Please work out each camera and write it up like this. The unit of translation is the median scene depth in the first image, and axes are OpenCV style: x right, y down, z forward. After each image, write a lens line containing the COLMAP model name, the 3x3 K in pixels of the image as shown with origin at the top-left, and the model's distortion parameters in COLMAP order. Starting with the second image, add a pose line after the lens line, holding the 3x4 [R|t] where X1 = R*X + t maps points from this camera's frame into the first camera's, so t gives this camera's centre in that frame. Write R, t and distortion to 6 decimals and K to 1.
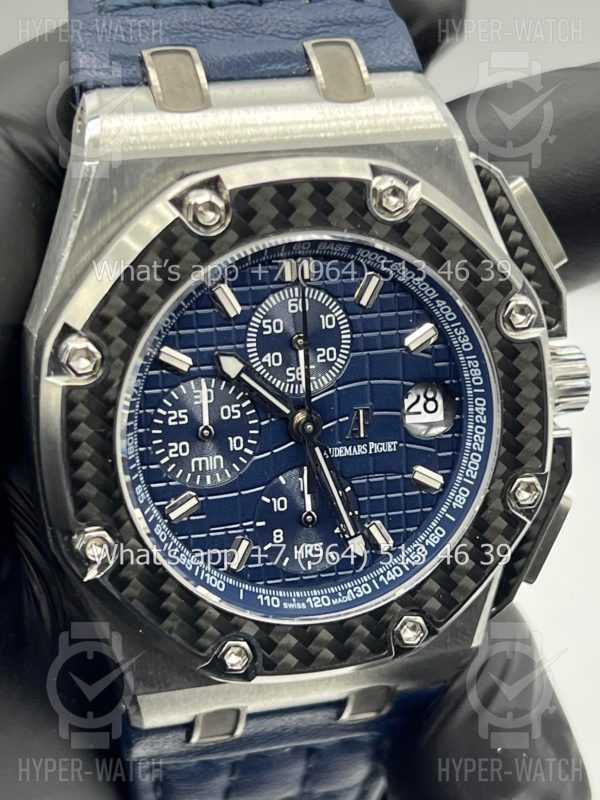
lens RADIAL K [[1845.6, 0, 300.0], [0, 1845.6, 400.0], [0, 0, 1]] dist [0.281547, 0.069842]
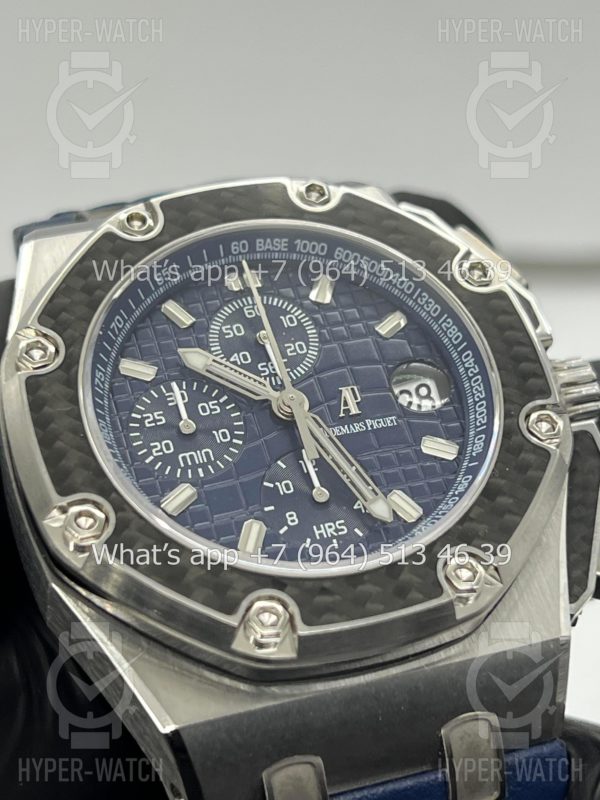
lens RADIAL K [[1845.6, 0, 300.0], [0, 1845.6, 400.0], [0, 0, 1]] dist [0.281547, 0.069842]
pose [[0.959411, -0.281950, 0.005855, 0.003044], [0.217522, 0.726645, -0.651668, 0.630714], [0.179483, 0.626491, 0.758482, 0.281327]]
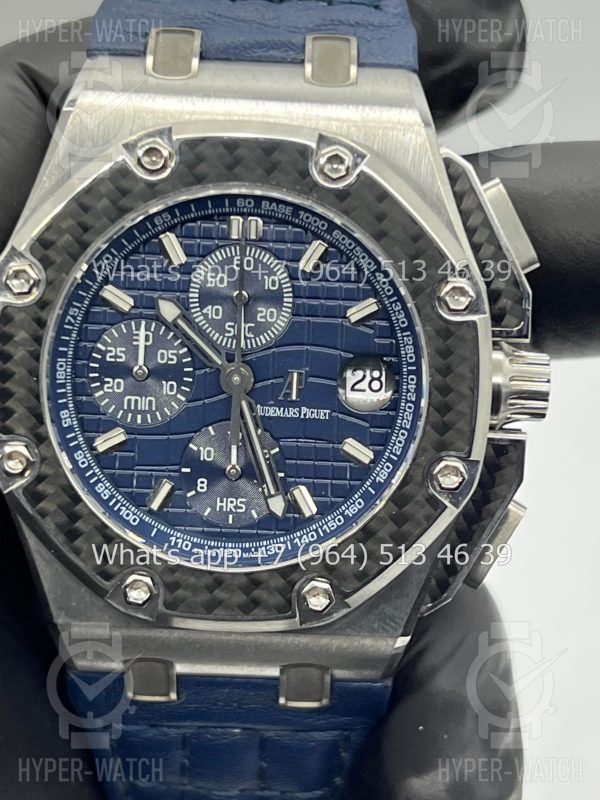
lens RADIAL K [[1845.6, 0, 300.0], [0, 1845.6, 400.0], [0, 0, 1]] dist [0.281547, 0.069842]
pose [[0.959919, 0.106465, -0.259270, 0.307848], [-0.140607, 0.983144, -0.116869, 0.141827], [0.242457, 0.148640, 0.958708, 0.015124]]
